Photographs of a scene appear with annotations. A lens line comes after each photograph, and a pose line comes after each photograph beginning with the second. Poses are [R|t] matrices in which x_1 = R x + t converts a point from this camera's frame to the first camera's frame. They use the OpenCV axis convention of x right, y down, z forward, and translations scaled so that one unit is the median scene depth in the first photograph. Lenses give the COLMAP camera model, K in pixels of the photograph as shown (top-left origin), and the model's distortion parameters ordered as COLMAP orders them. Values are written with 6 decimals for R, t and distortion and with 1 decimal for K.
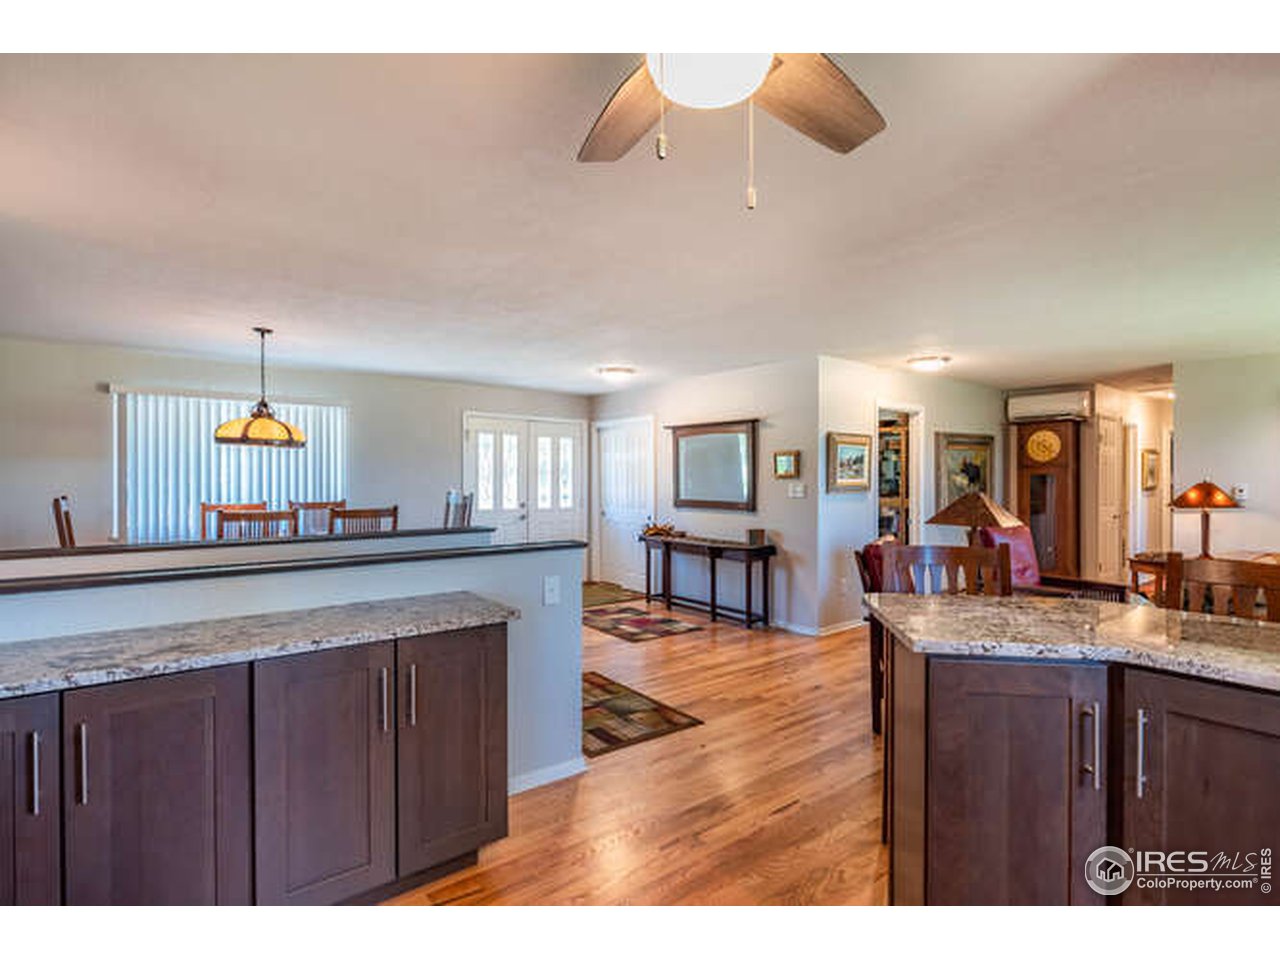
lens RADIAL K [[622.8, 0, 640.0], [0, 622.8, 480.0], [0, 0, 1]] dist [0.011258, 0.000071]
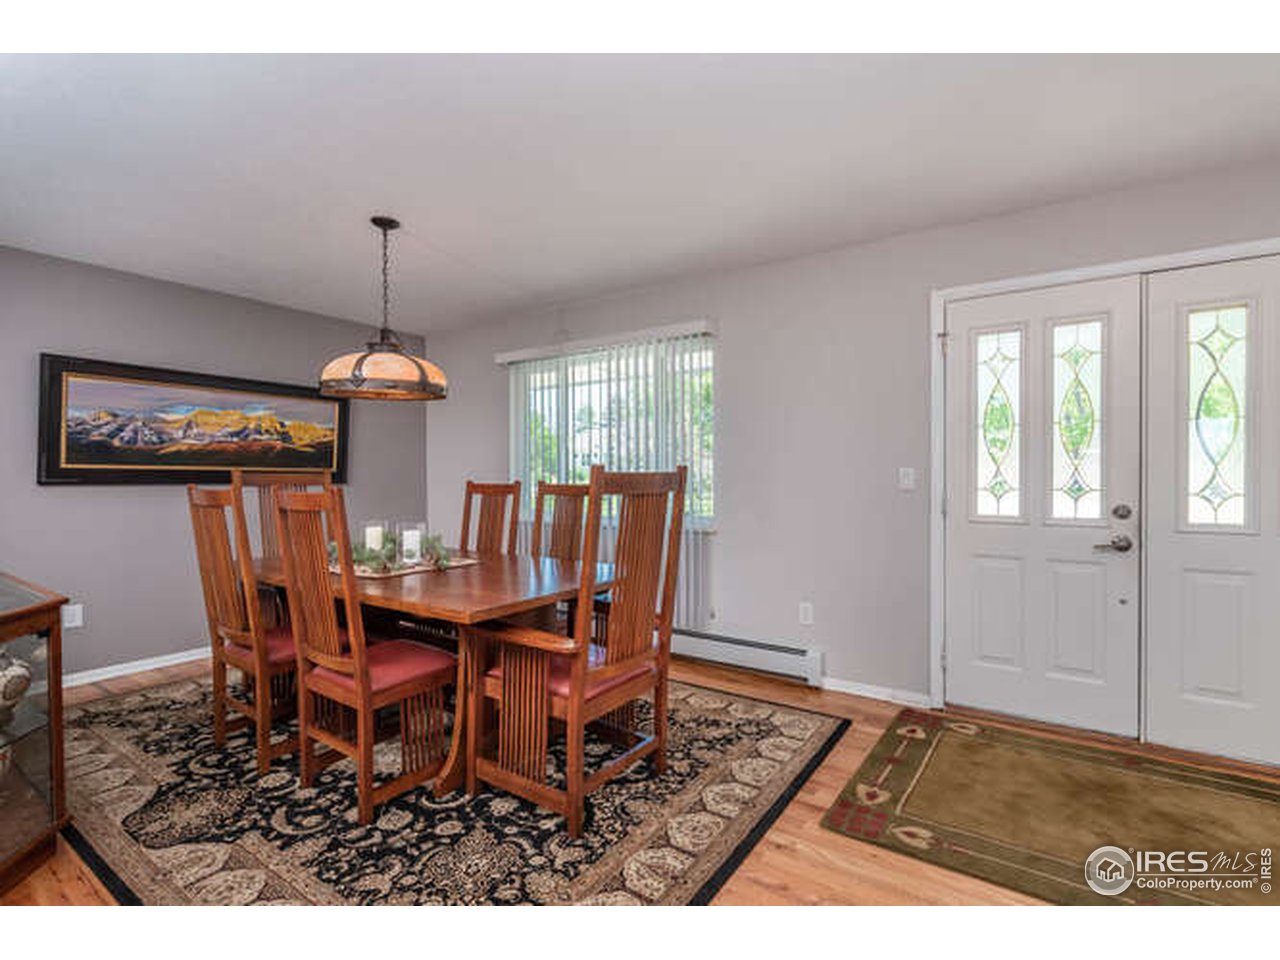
lens RADIAL K [[622.8, 0, 640.0], [0, 622.8, 480.0], [0, 0, 1]] dist [0.011258, 0.000071]
pose [[0.308183, 0.001548, -0.951326, 0.074220], [-0.000224, 0.999999, 0.001555, 0.022215], [0.951327, -0.000266, 0.308183, 0.646128]]
